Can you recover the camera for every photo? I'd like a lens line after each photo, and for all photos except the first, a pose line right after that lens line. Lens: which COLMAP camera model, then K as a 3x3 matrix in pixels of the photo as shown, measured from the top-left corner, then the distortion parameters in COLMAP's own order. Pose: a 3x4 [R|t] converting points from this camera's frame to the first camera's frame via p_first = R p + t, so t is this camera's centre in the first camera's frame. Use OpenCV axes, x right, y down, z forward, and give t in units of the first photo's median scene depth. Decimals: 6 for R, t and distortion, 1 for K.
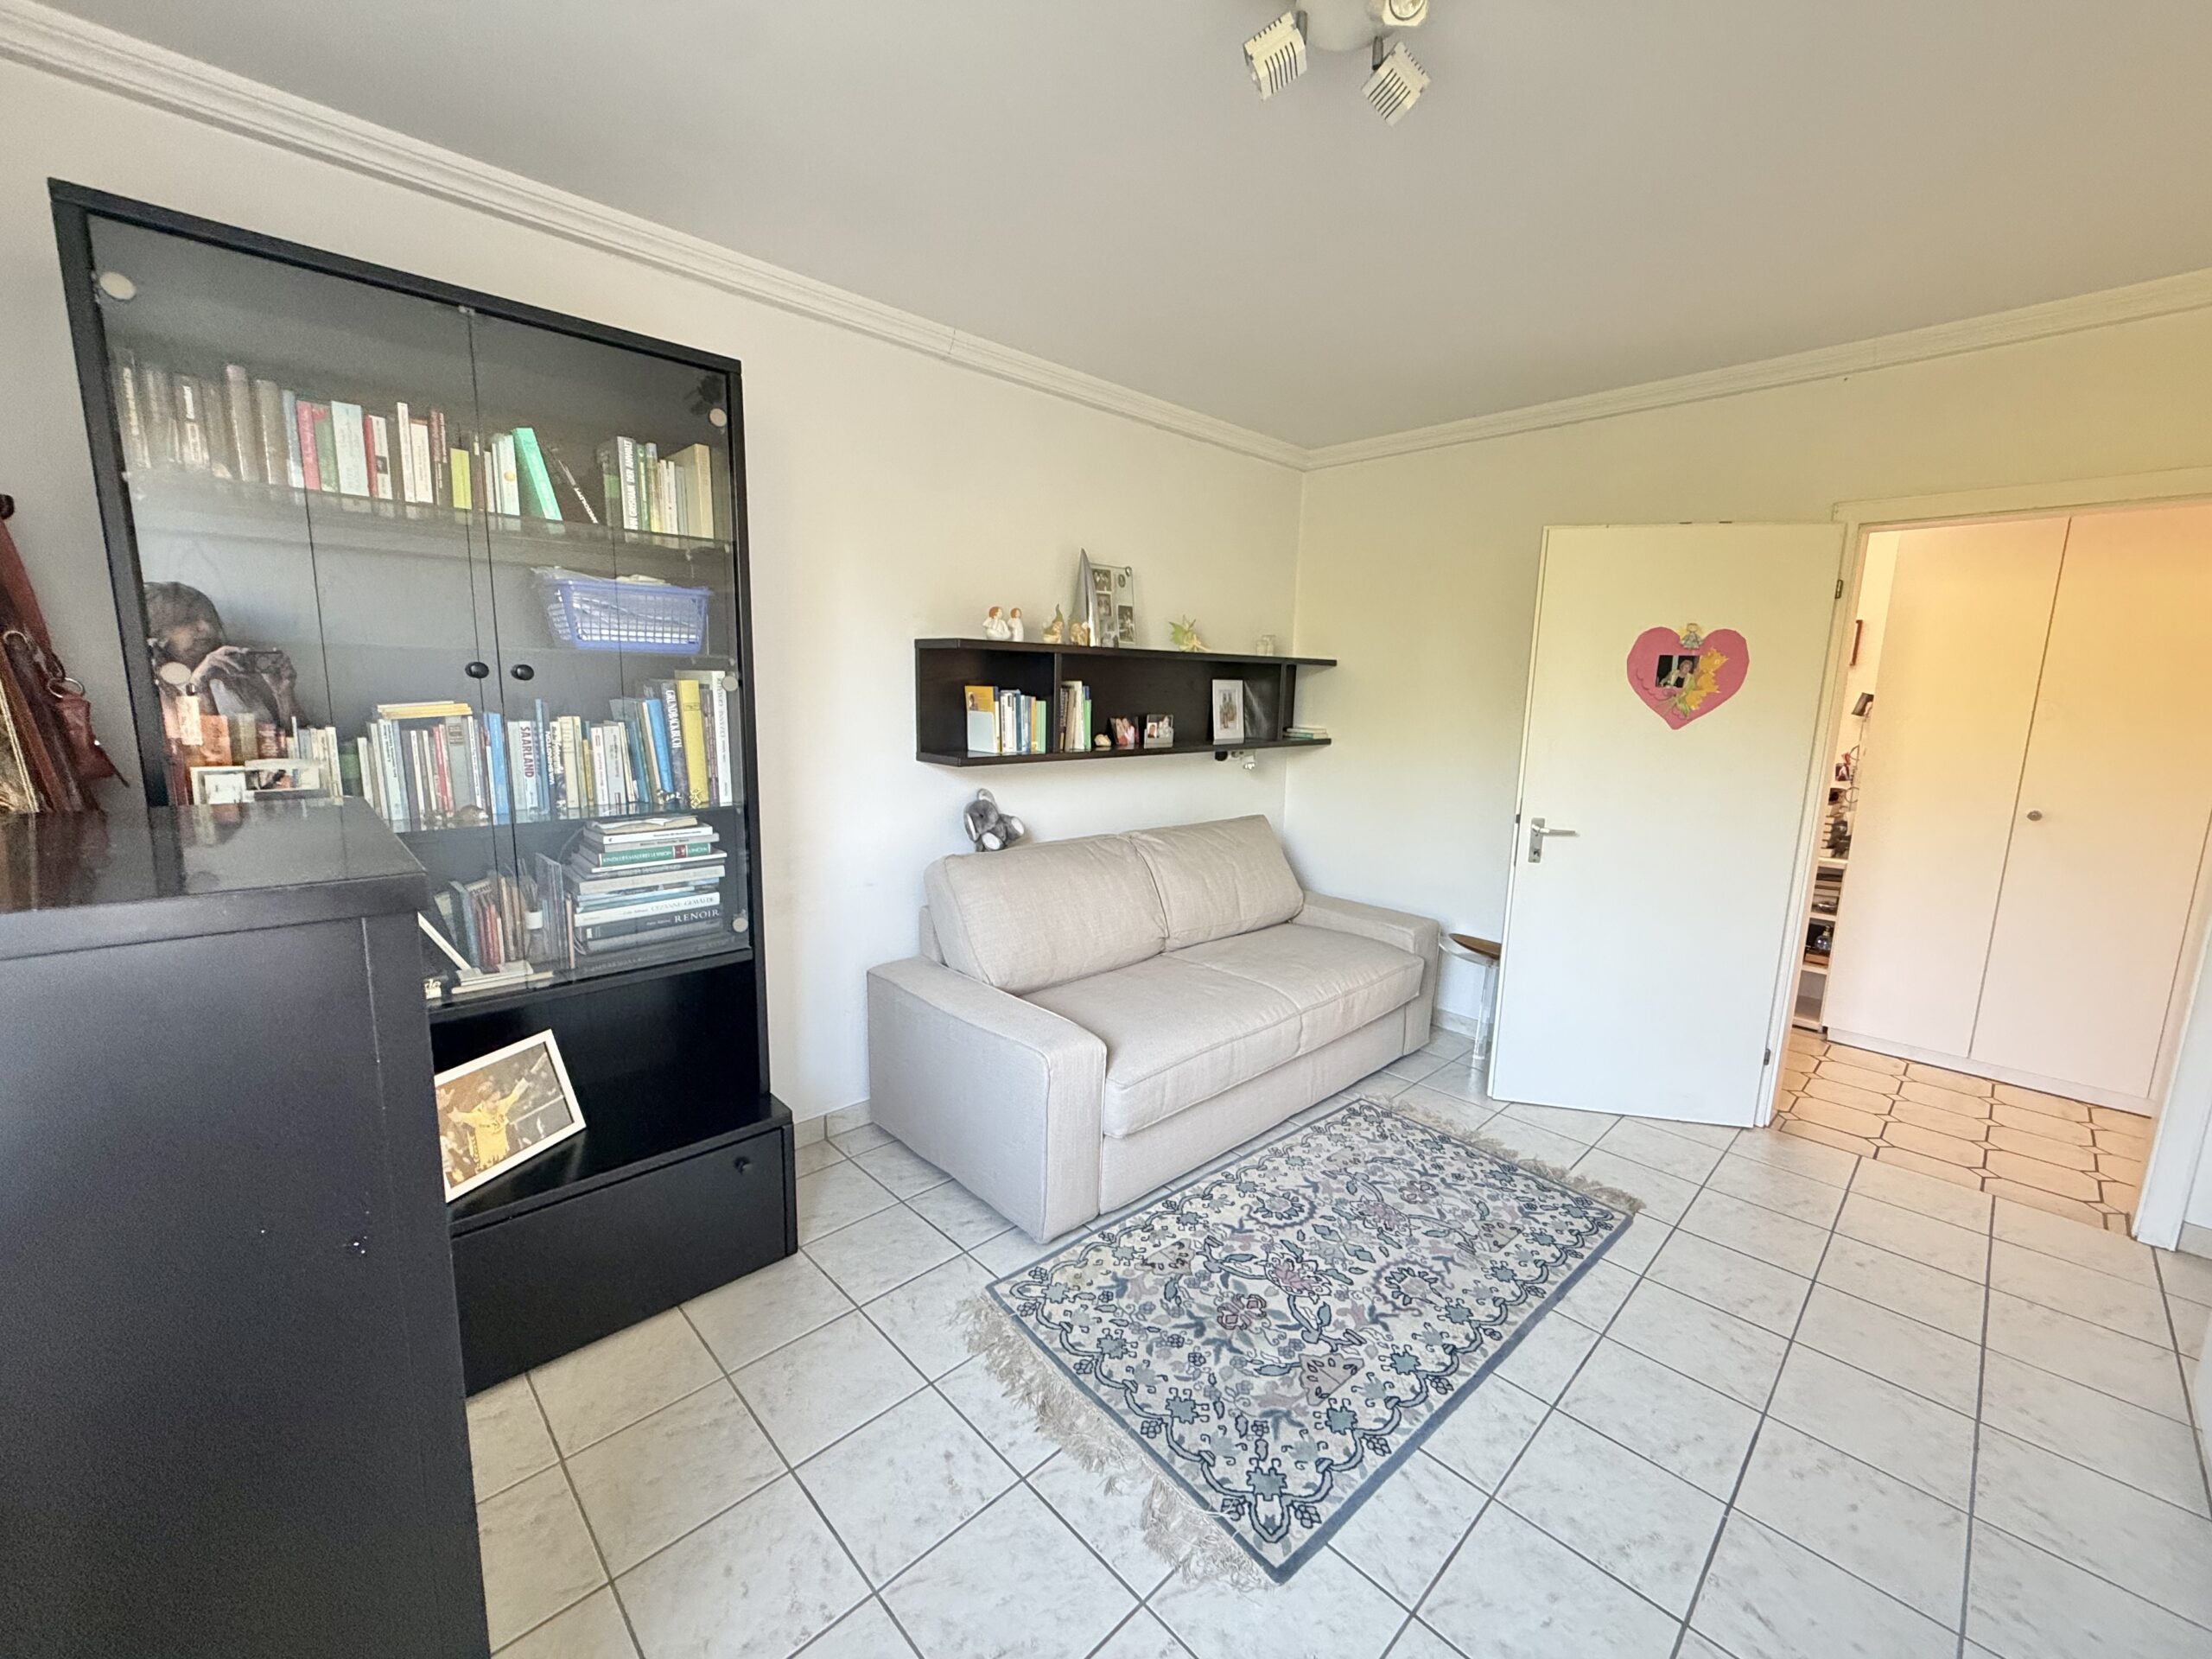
lens RADIAL K [[885.2, 0, 1094.8], [0, 885.2, 829.5], [0, 0, 1]] dist [-0.002213, 0.001201]
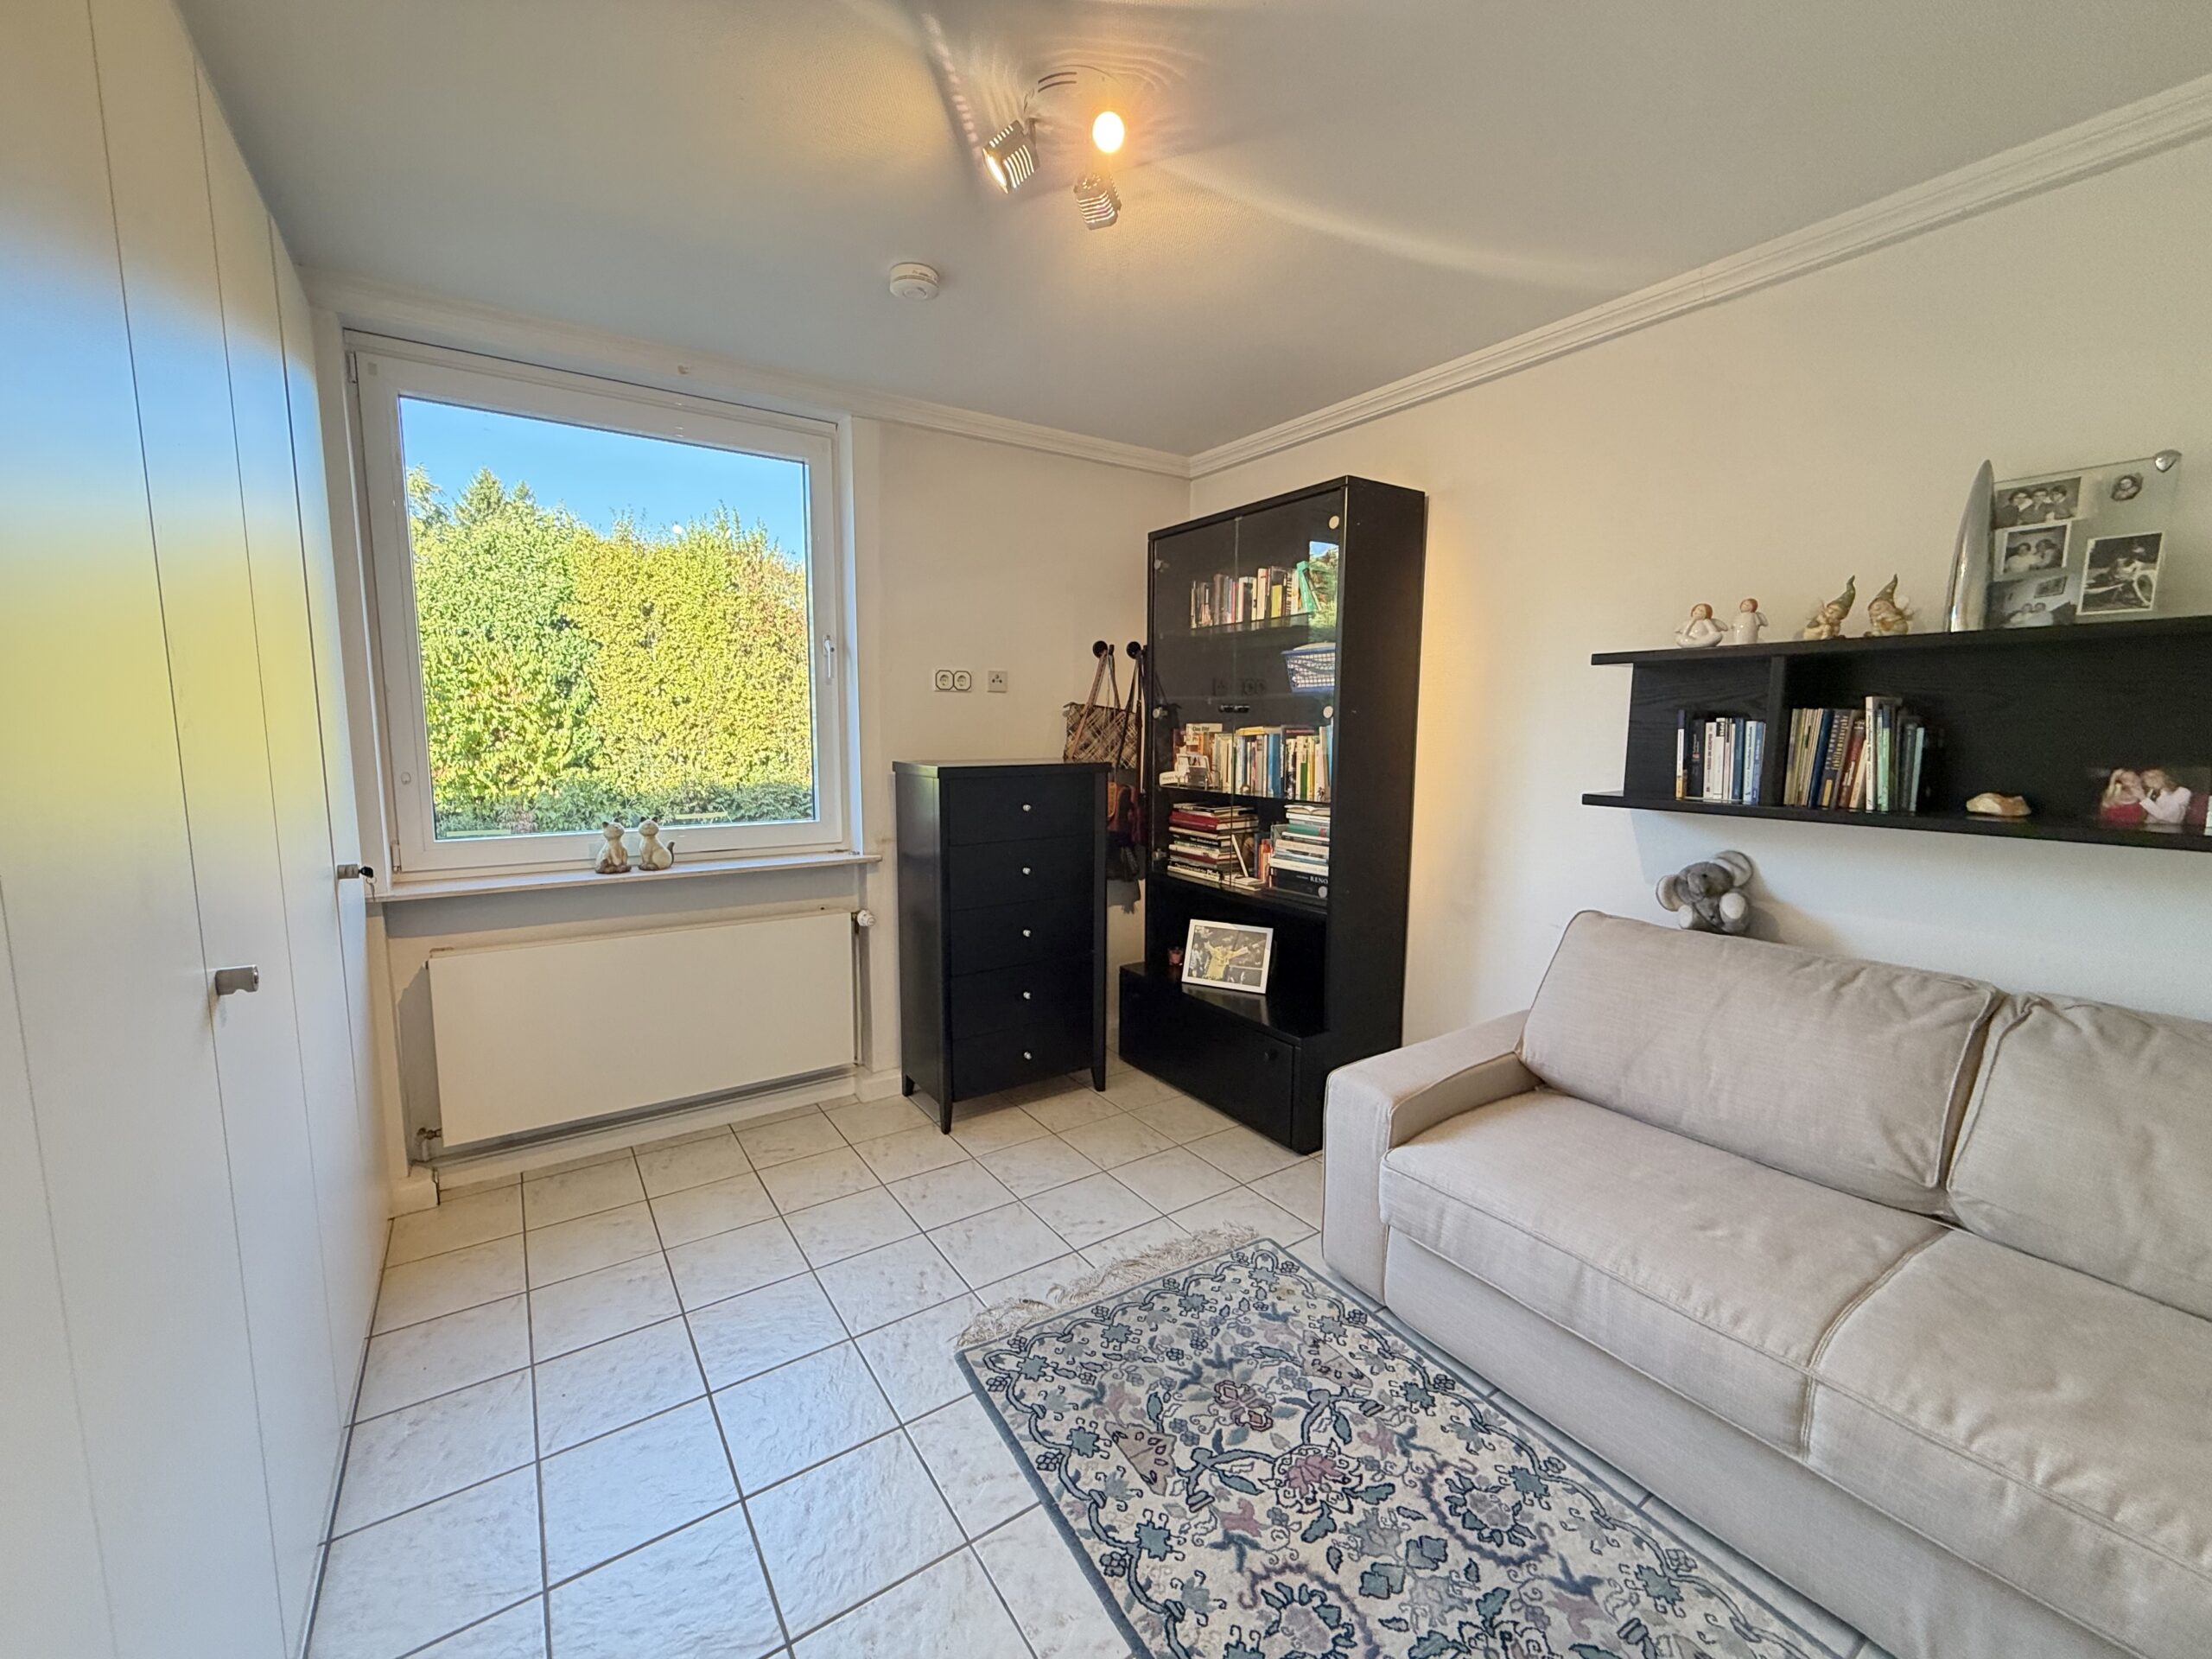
lens RADIAL K [[885.2, 0, 1094.8], [0, 885.2, 830.1], [0, 0, 1]] dist [-0.002213, 0.001201]
pose [[-0.171076, 0.096004, -0.980569, 1.017031], [-0.169324, 0.977569, 0.125252, -0.097784], [0.970599, 0.187462, -0.150983, 0.902364]]
